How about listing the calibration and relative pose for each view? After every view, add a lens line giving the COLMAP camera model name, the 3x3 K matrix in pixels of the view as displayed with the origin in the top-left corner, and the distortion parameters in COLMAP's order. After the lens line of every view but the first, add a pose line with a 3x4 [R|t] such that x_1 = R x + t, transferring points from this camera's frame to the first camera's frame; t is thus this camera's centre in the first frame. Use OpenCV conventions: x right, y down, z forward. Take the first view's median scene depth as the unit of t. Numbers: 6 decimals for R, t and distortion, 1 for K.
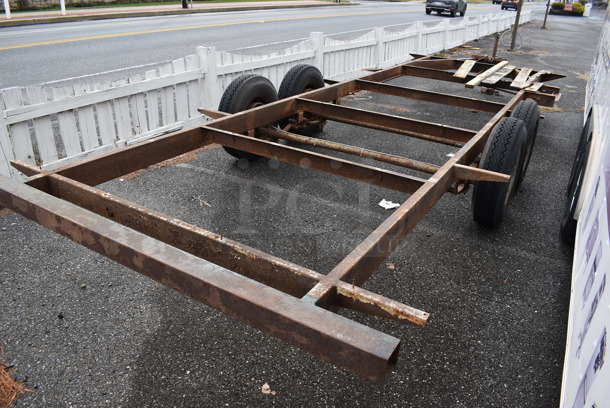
lens RADIAL K [[475.3, 0, 306.6], [0, 475.3, 205.9], [0, 0, 1]] dist [-0.100623, 0.019424]
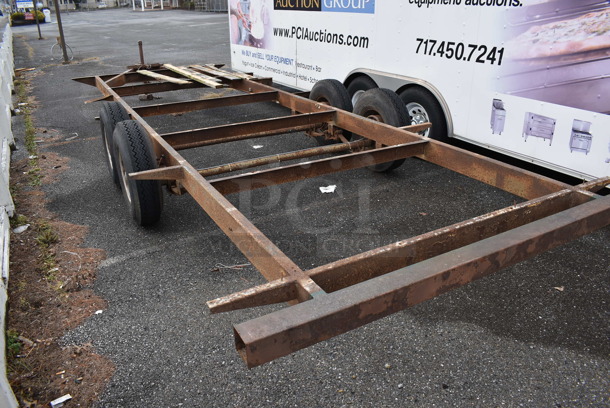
lens RADIAL K [[475.3, 0, 305.5], [0, 475.3, 205.6], [0, 0, 1]] dist [-0.100623, 0.019424]
pose [[0.498773, -0.400112, 0.768853, -0.869956], [0.411188, 0.890125, 0.196474, -0.248984], [-0.762987, 0.218147, 0.608492, 0.424507]]
